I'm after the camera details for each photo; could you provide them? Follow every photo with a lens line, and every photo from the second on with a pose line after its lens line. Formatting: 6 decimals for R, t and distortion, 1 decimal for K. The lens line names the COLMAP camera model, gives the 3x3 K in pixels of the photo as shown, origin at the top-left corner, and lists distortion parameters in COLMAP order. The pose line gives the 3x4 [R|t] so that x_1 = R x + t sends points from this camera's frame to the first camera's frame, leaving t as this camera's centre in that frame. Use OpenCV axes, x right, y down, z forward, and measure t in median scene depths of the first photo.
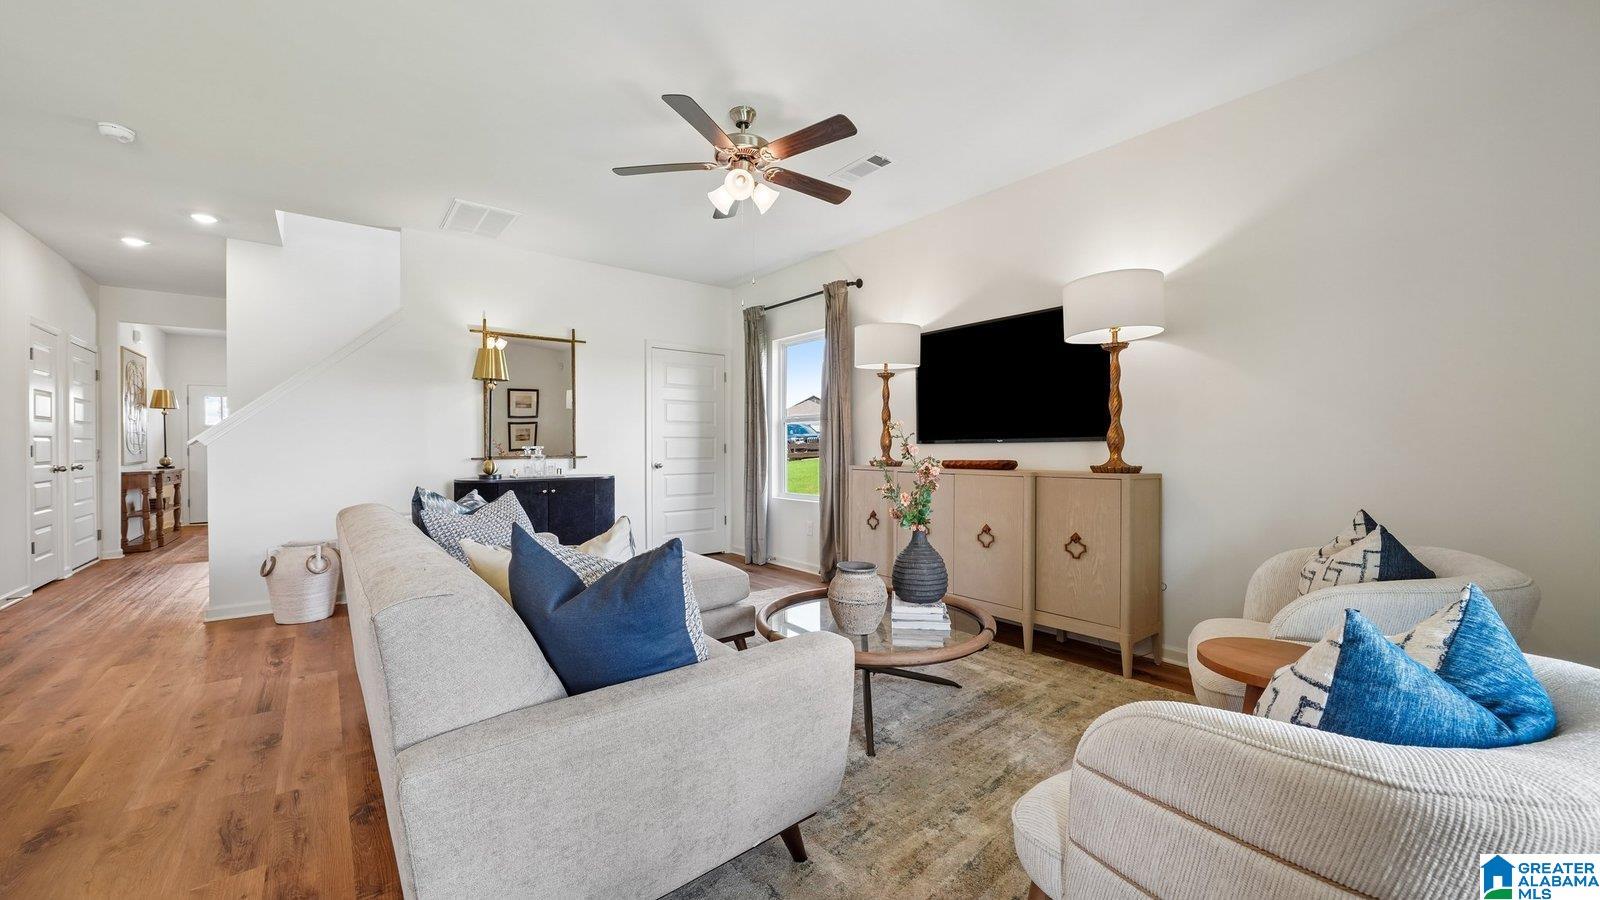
lens RADIAL K [[598.5, 0, 800.0], [0, 598.5, 450.0], [0, 0, 1]] dist [-0.014645, 0.000180]
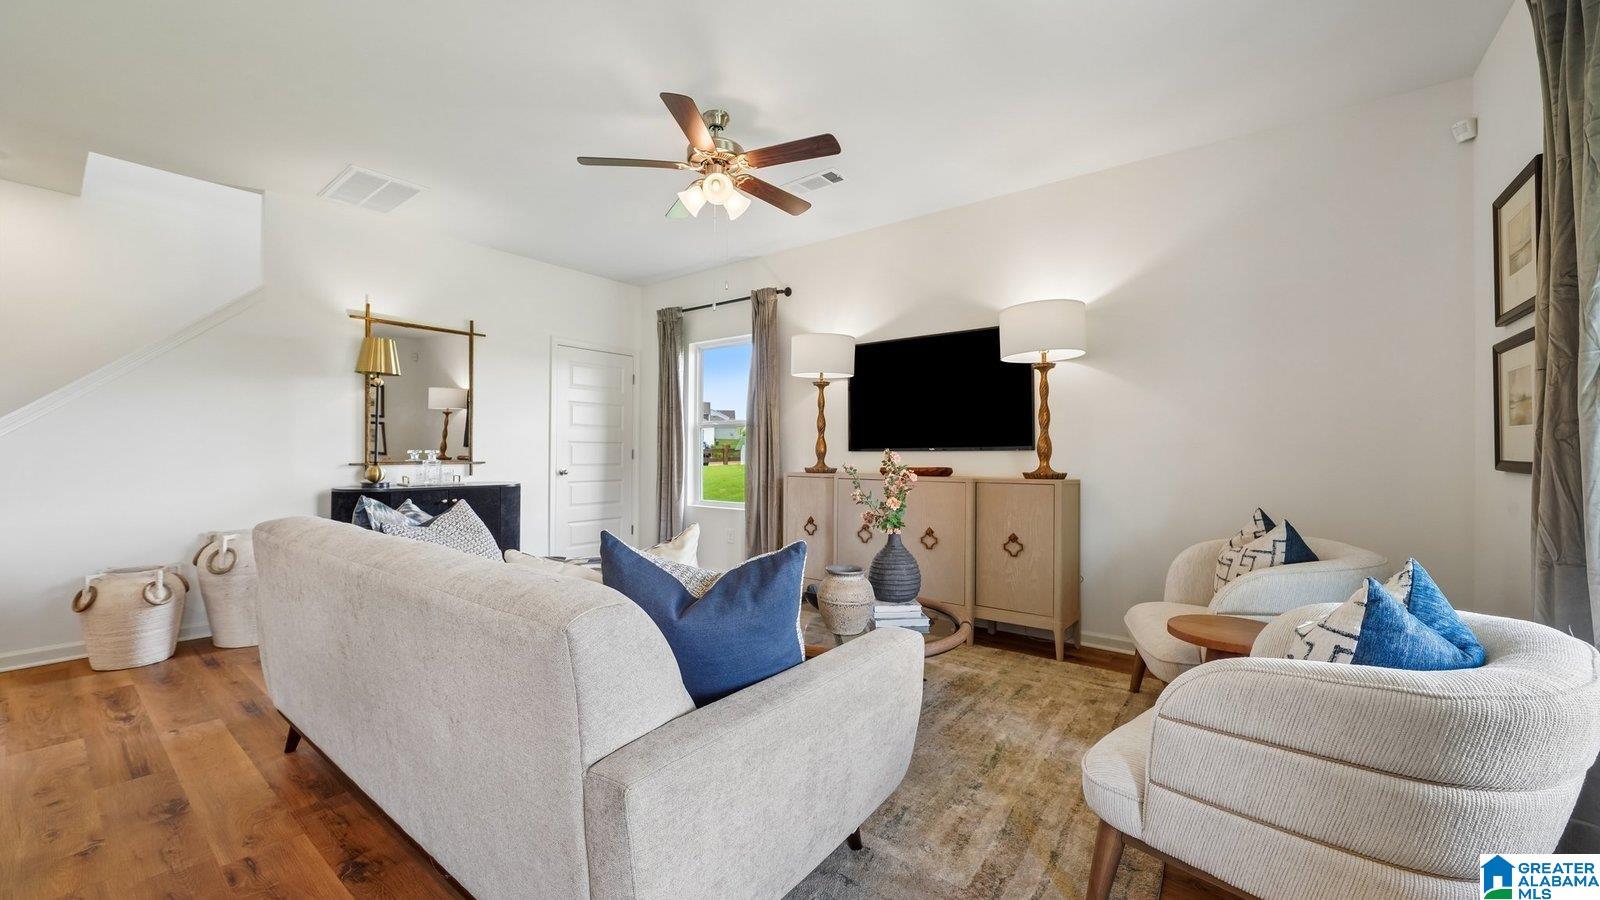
lens RADIAL K [[614.2, 0, 800.0], [0, 614.2, 450.0], [0, 0, 1]] dist [-0.010100, 0.000254]
pose [[0.973481, 0.008591, 0.228608, -0.146851], [-0.006203, 0.999918, -0.011160, -0.000172], [-0.228686, 0.009446, 0.973455, -0.014648]]
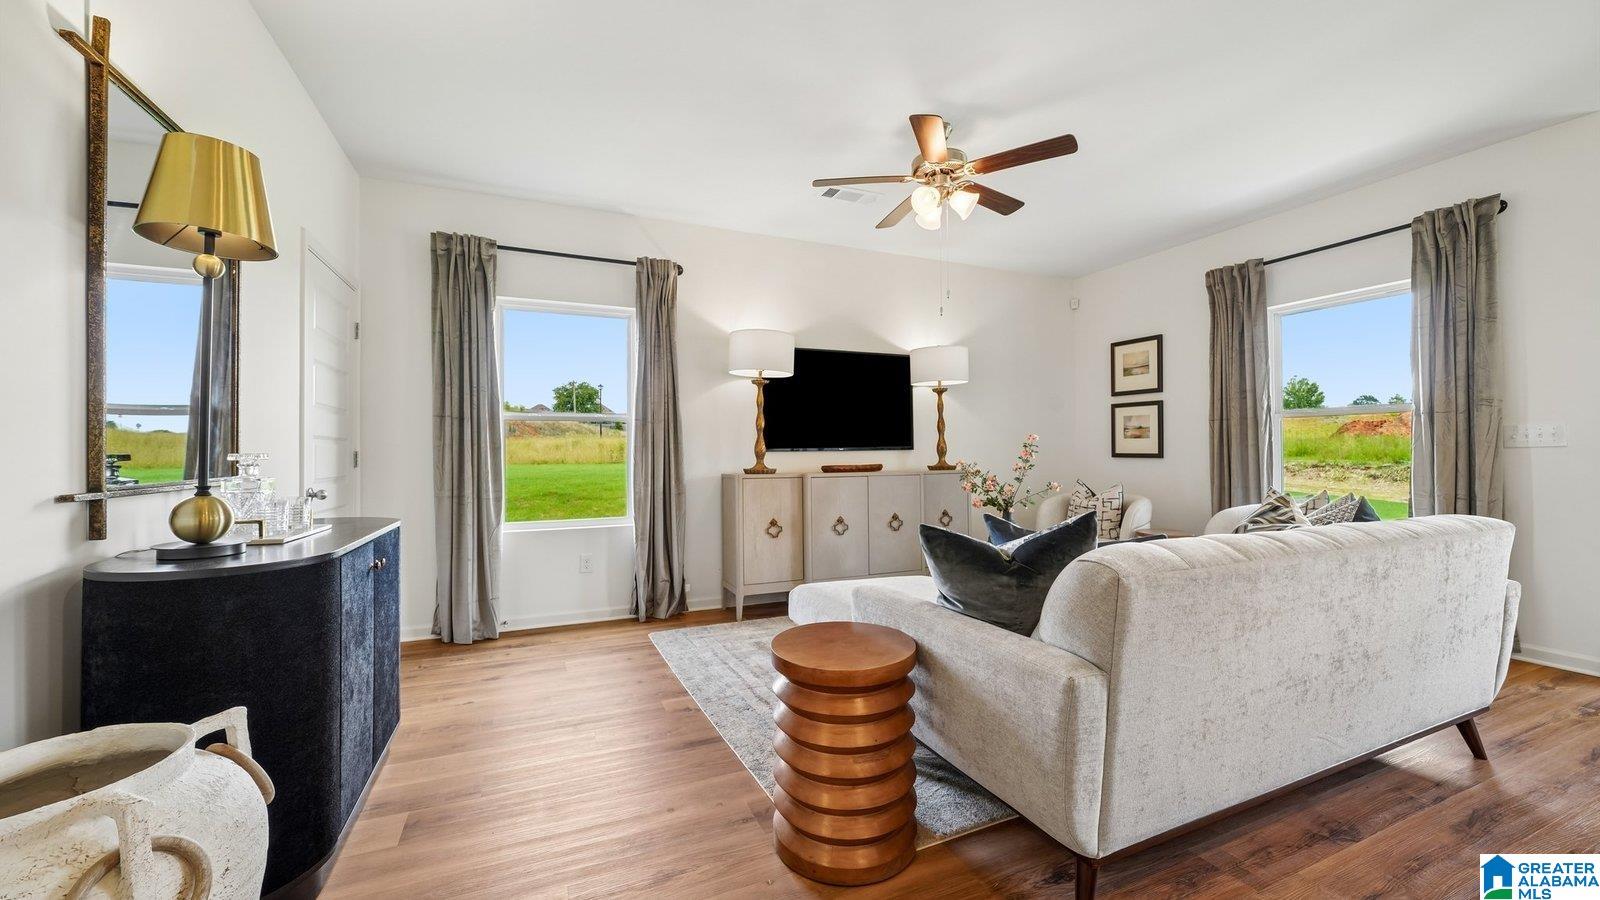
lens RADIAL K [[614.2, 0, 800.0], [0, 614.2, 450.0], [0, 0, 1]] dist [-0.010100, 0.000254]
pose [[0.264711, 0.005045, 0.964315, -0.921795], [0.009049, 0.999929, -0.007716, -0.004501], [-0.964285, 0.010768, 0.264646, 0.747482]]
